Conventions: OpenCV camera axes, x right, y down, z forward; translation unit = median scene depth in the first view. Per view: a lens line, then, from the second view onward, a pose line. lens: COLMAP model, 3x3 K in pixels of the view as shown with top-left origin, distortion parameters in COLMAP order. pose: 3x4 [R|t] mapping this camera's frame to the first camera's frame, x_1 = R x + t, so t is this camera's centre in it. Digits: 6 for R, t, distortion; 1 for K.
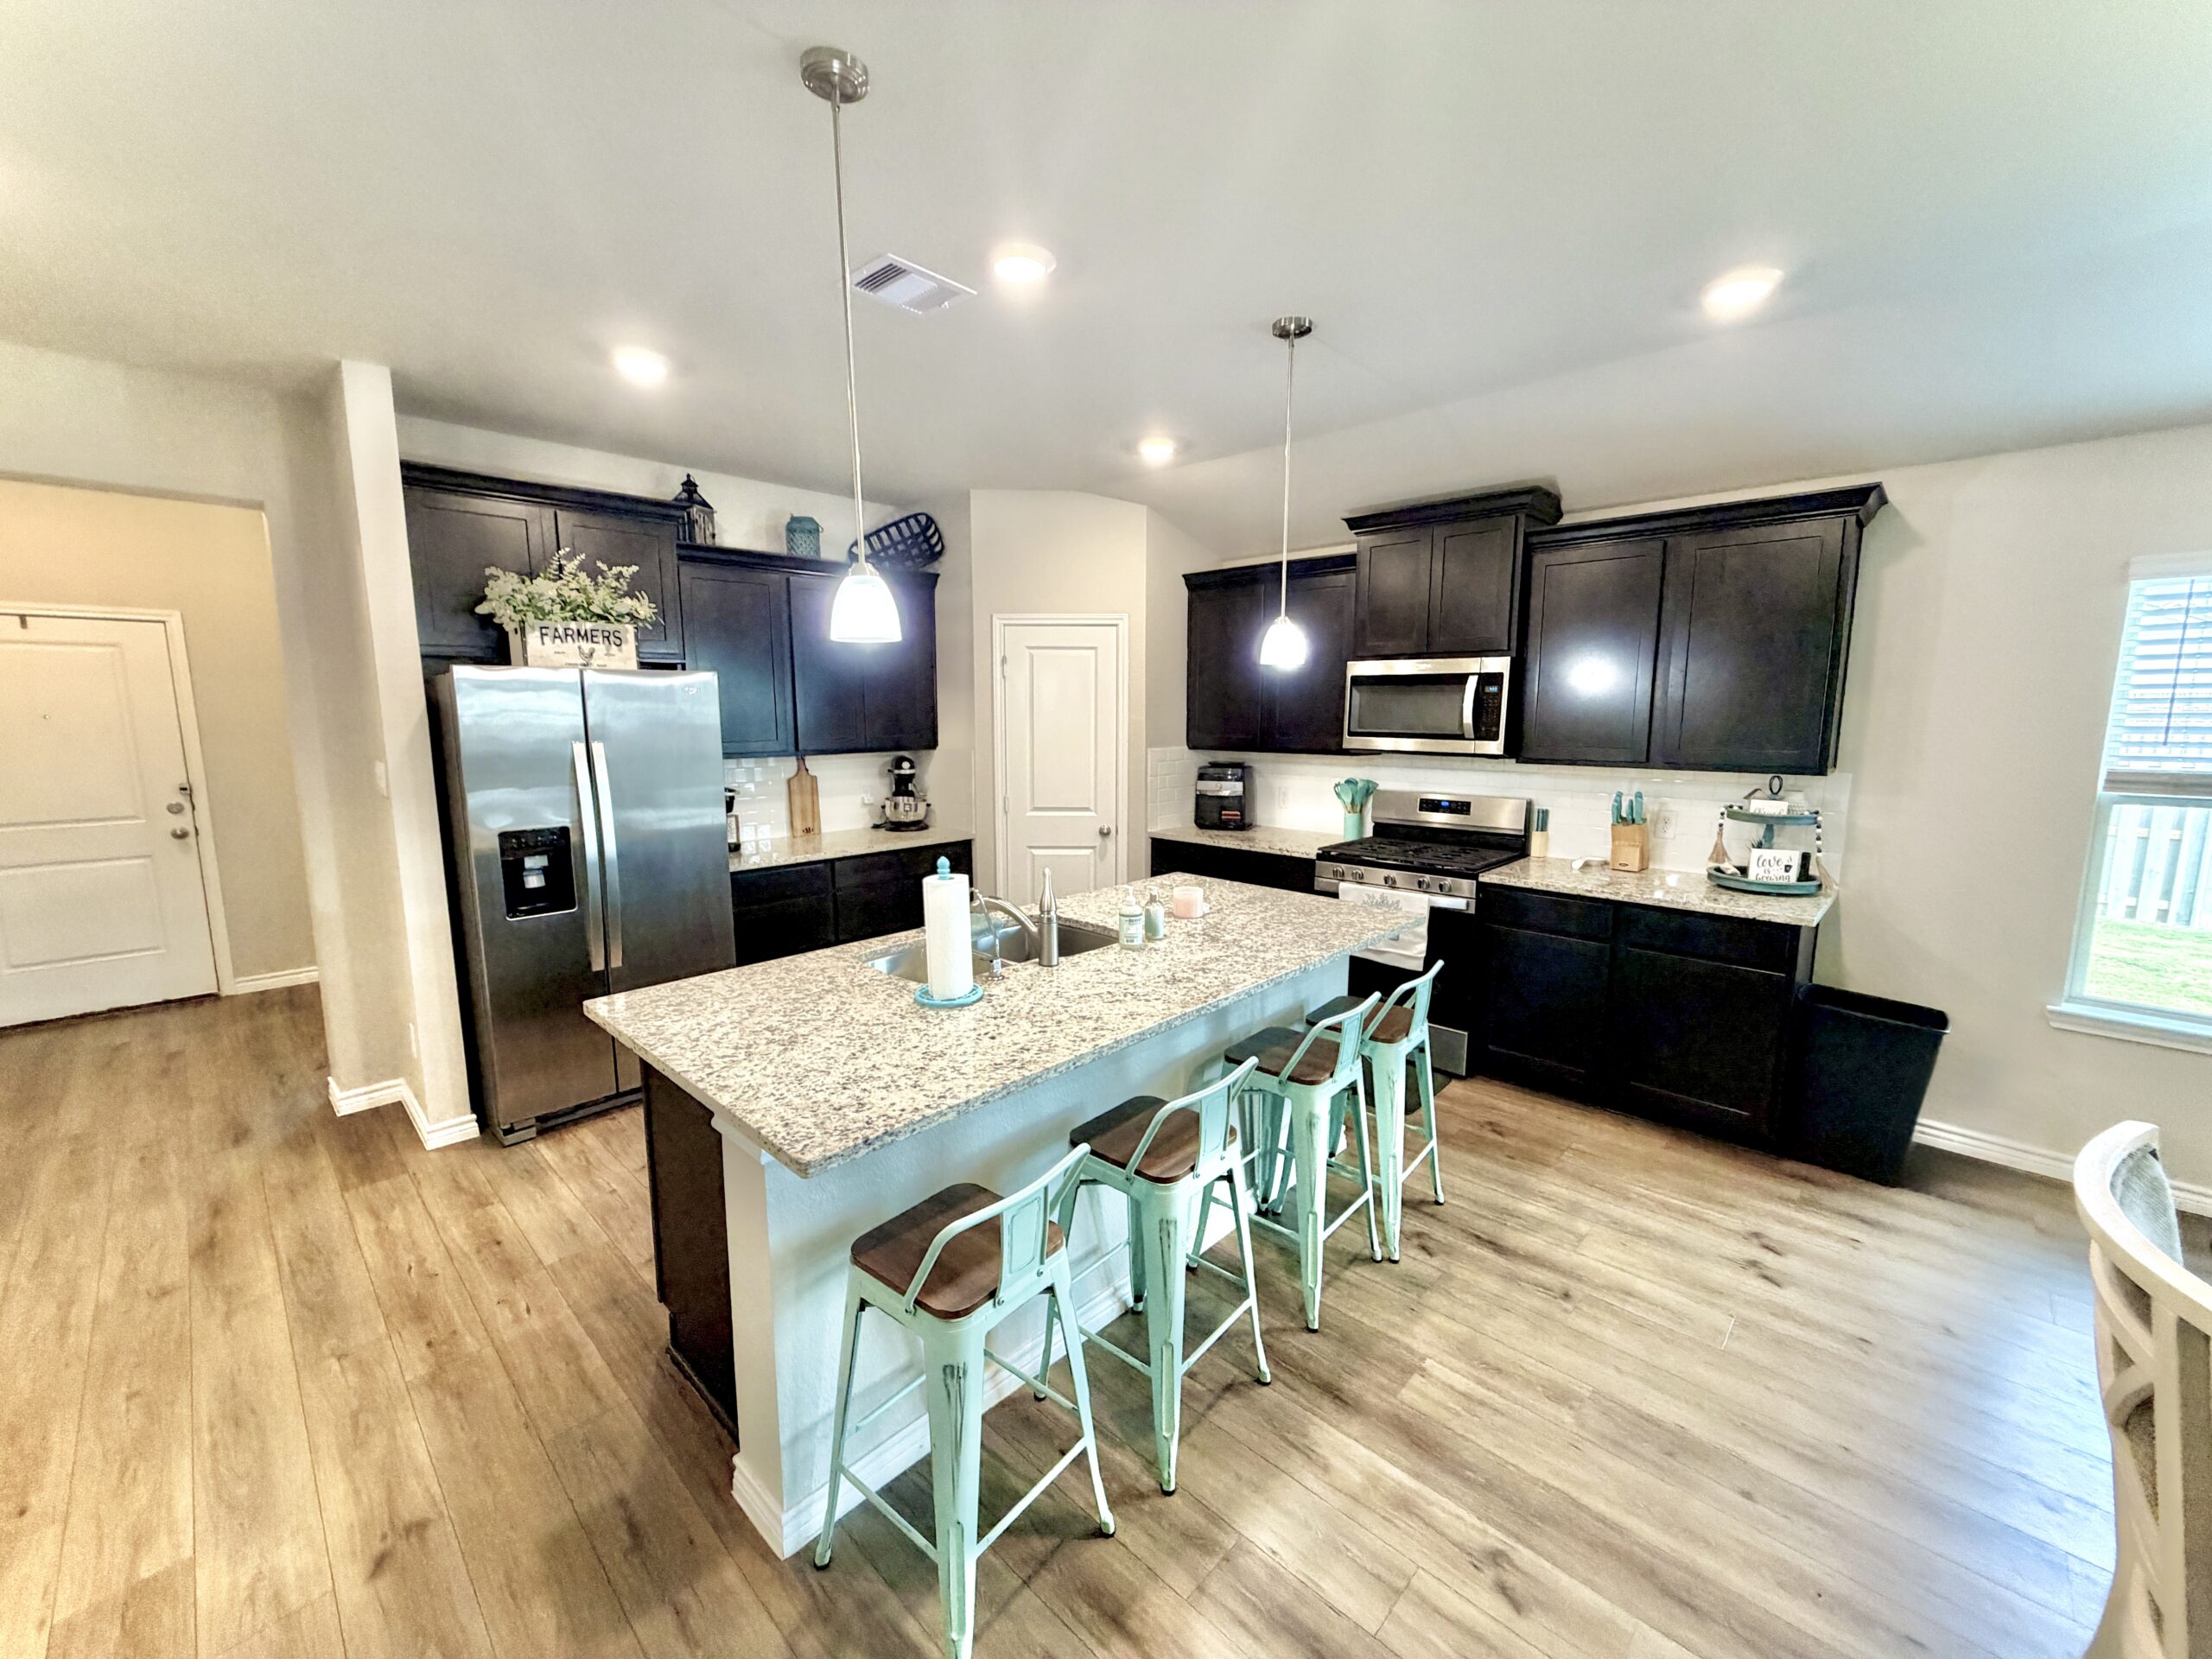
lens RADIAL K [[881.8, 0, 1106.0], [0, 881.8, 829.5], [0, 0, 1]] dist [0.000536, -0.000038]
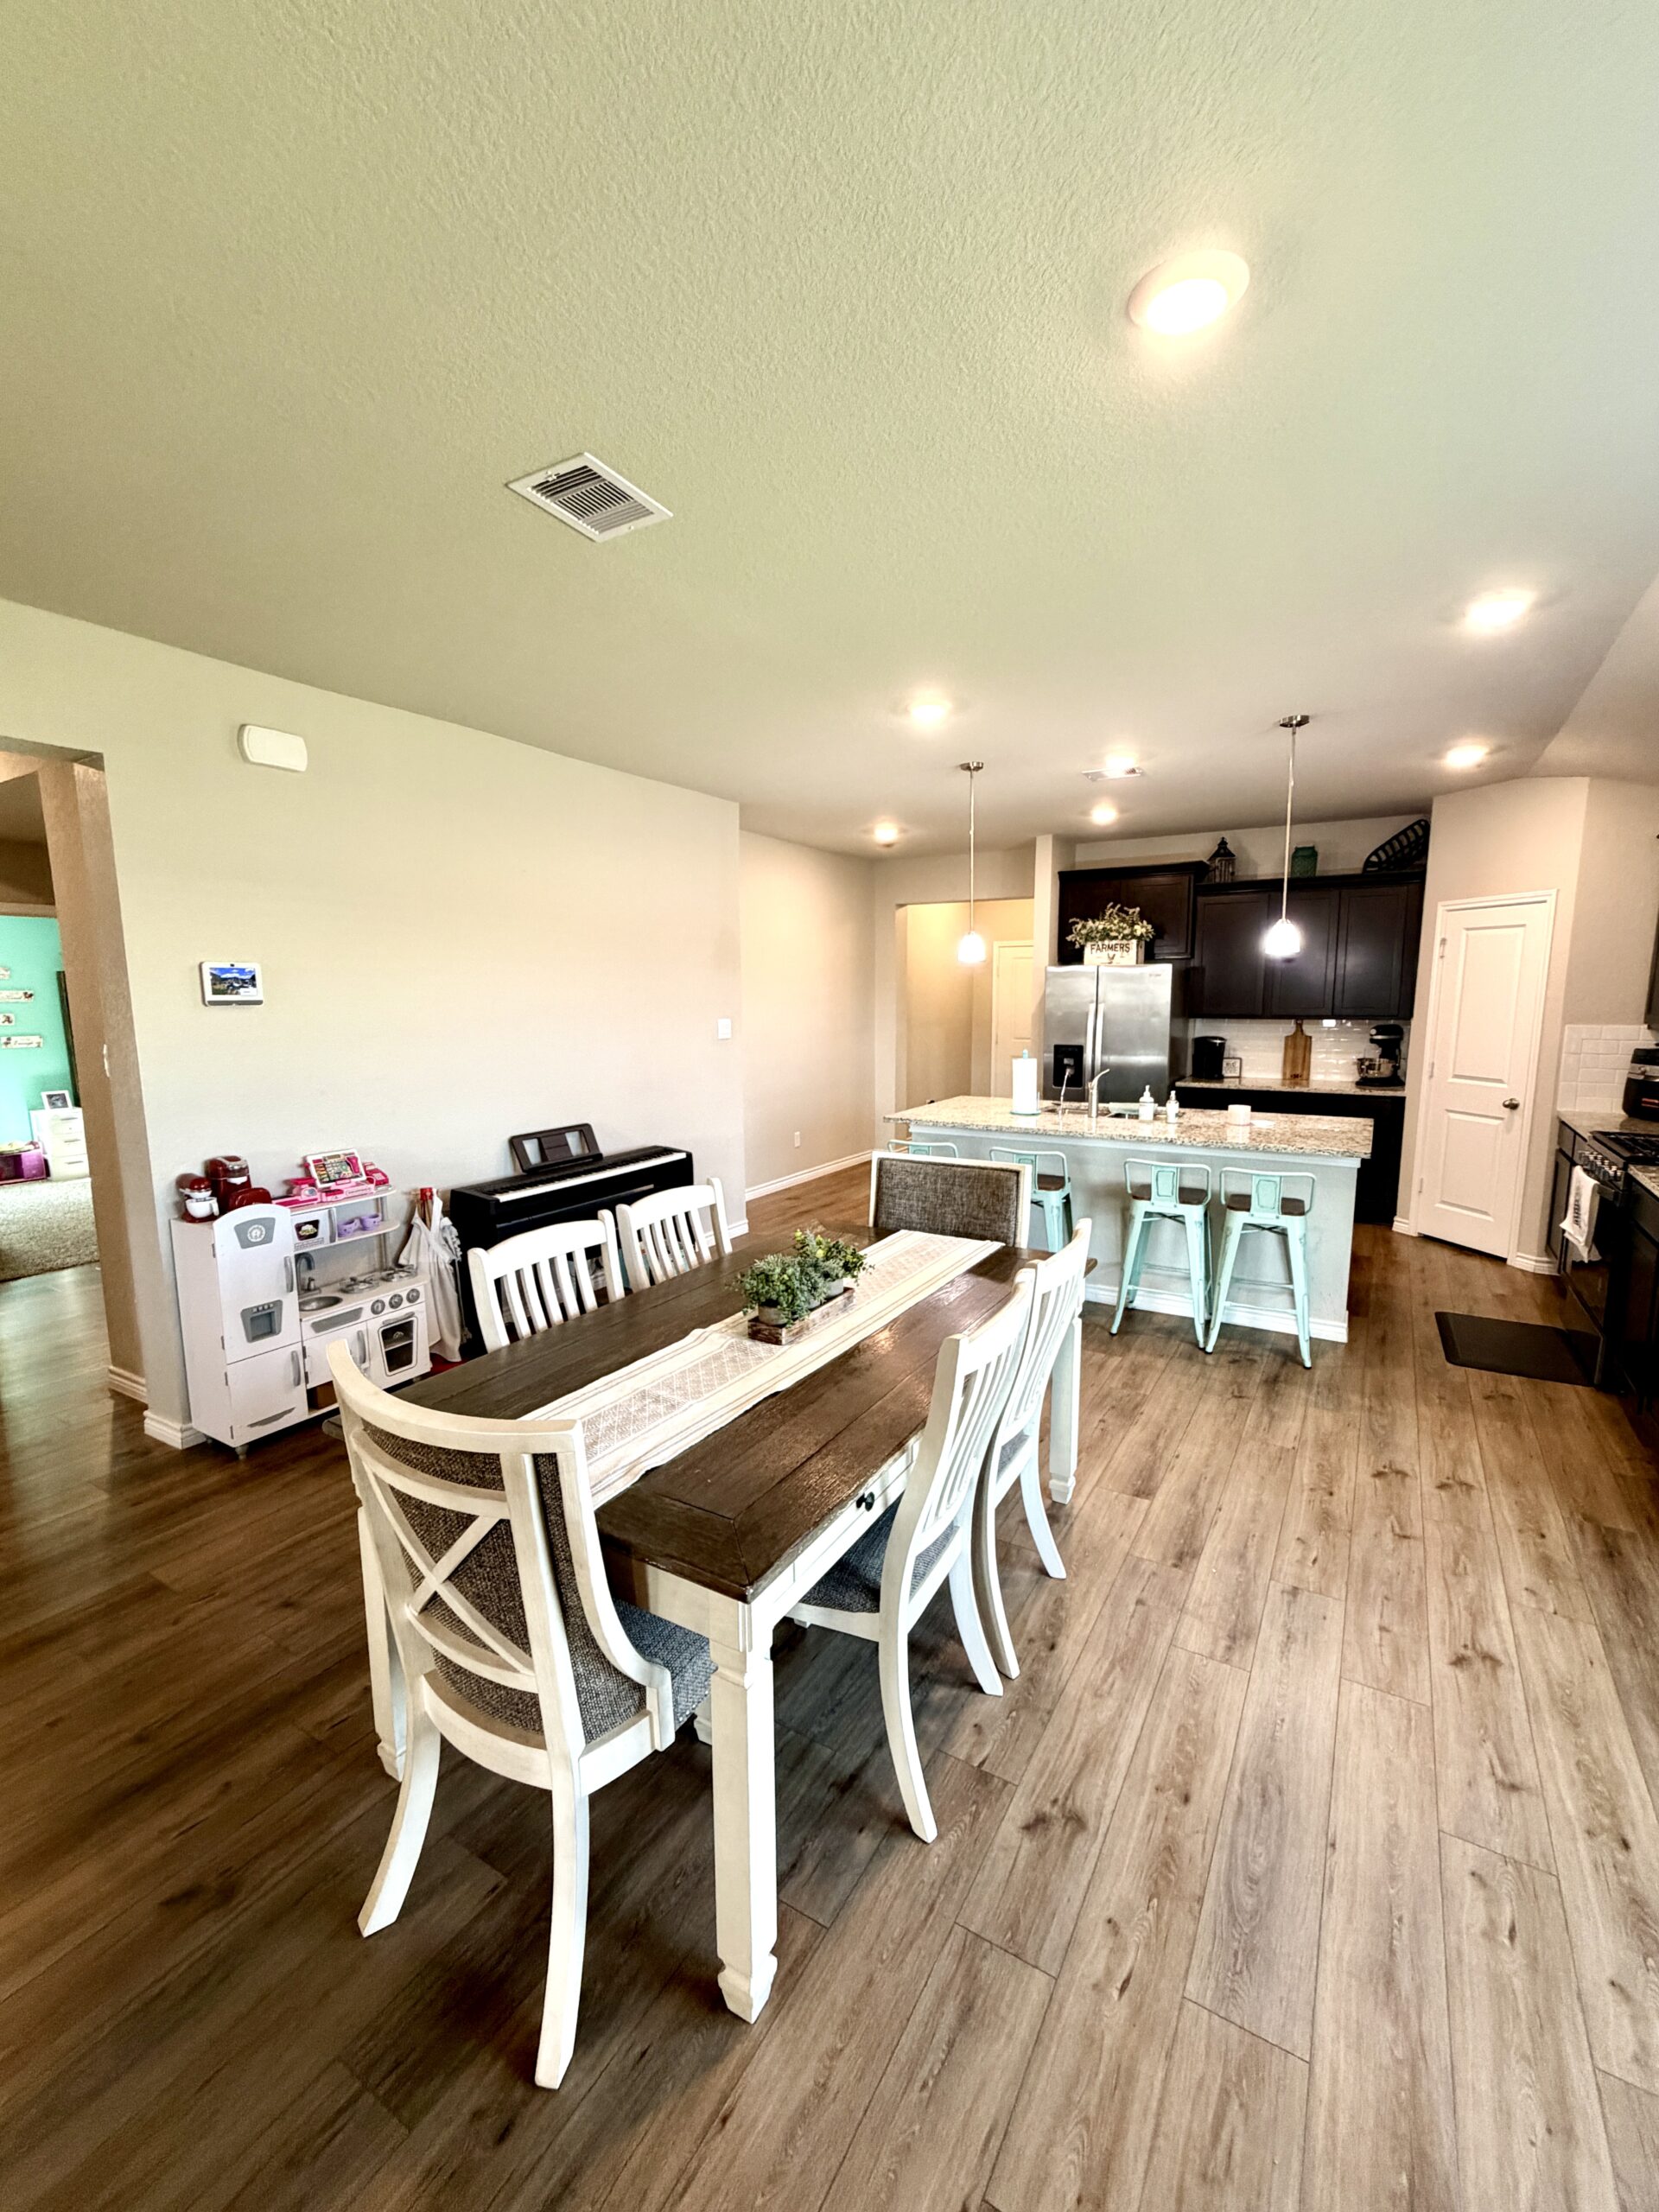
lens RADIAL K [[919.3, 0, 829.5], [0, 919.3, 1106.0], [0, 0, 1]] dist [0.005738, -0.000573]
pose [[0.224327, 0.123071, -0.966711, 0.997090], [-0.130342, 0.986870, 0.095391, 0.006519], [0.965758, 0.104604, 0.237423, -0.021018]]
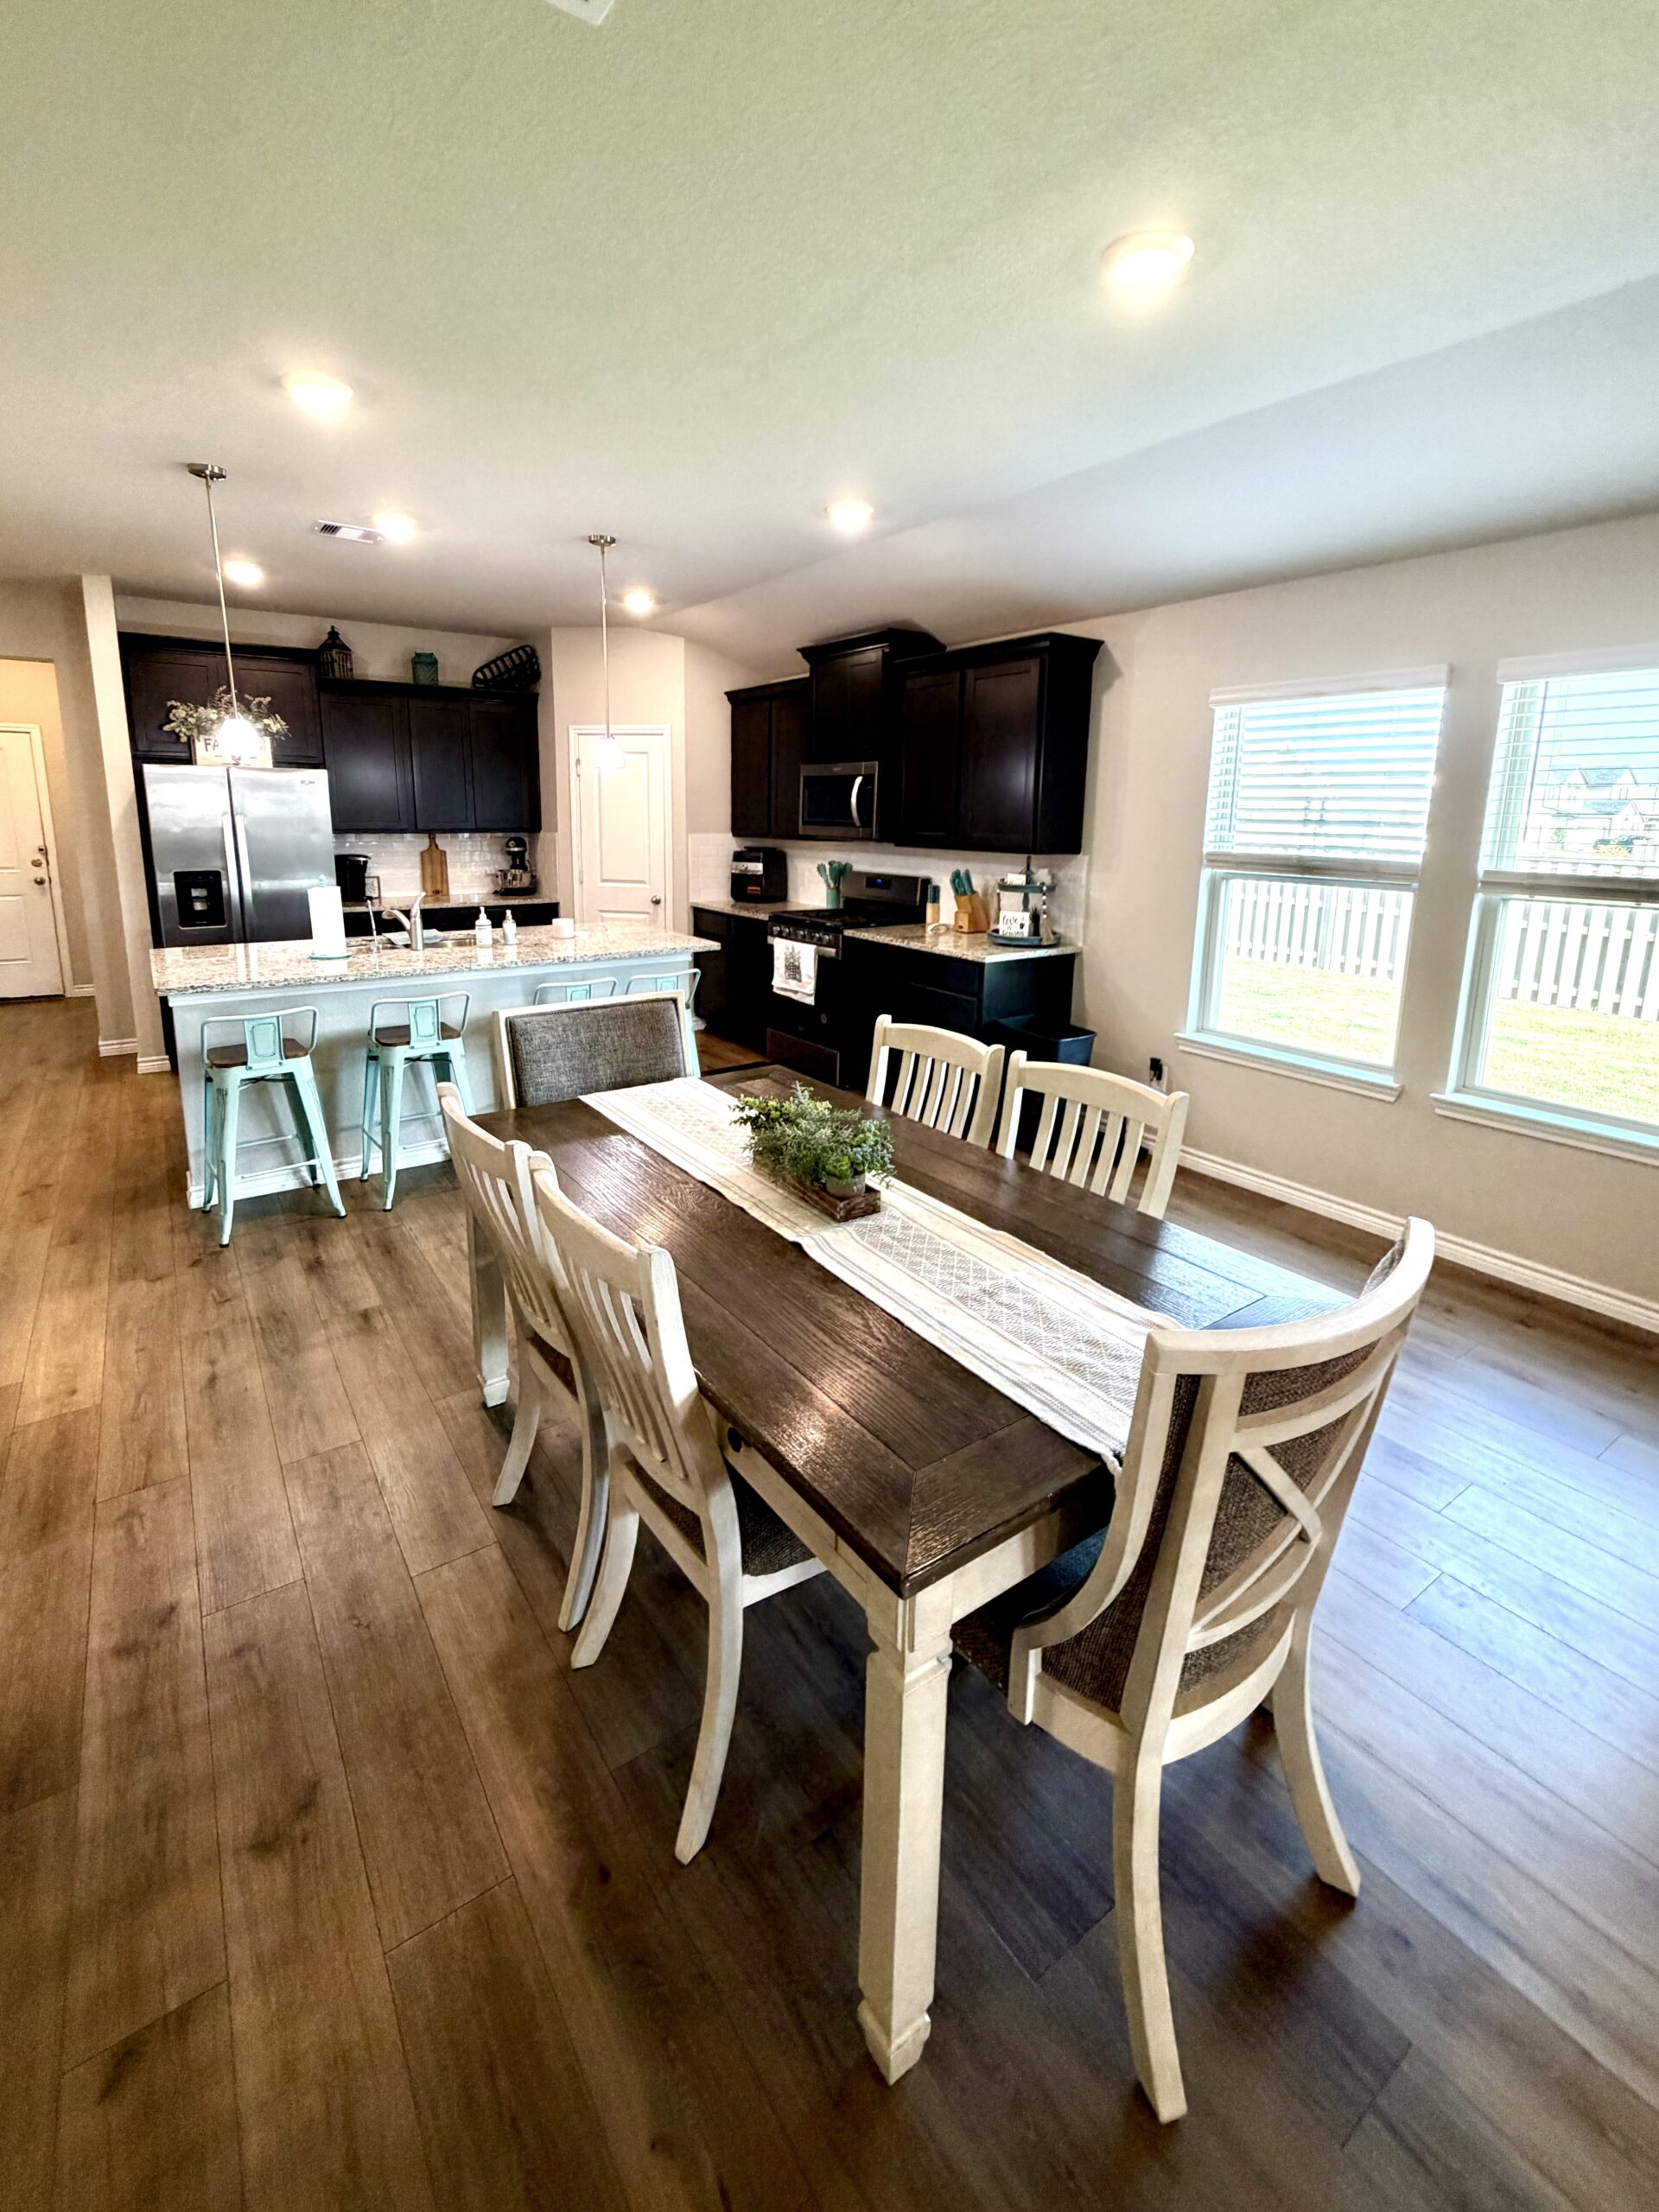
lens RADIAL K [[964.4, 0, 824.3], [0, 964.4, 983.7], [0, 0, 1]] dist [0.011136, -0.000091]
pose [[0.980842, 0.046892, -0.189075, 0.584028], [-0.039253, 0.998262, 0.043947, 0.059969], [0.190808, -0.035683, 0.980979, -0.356509]]
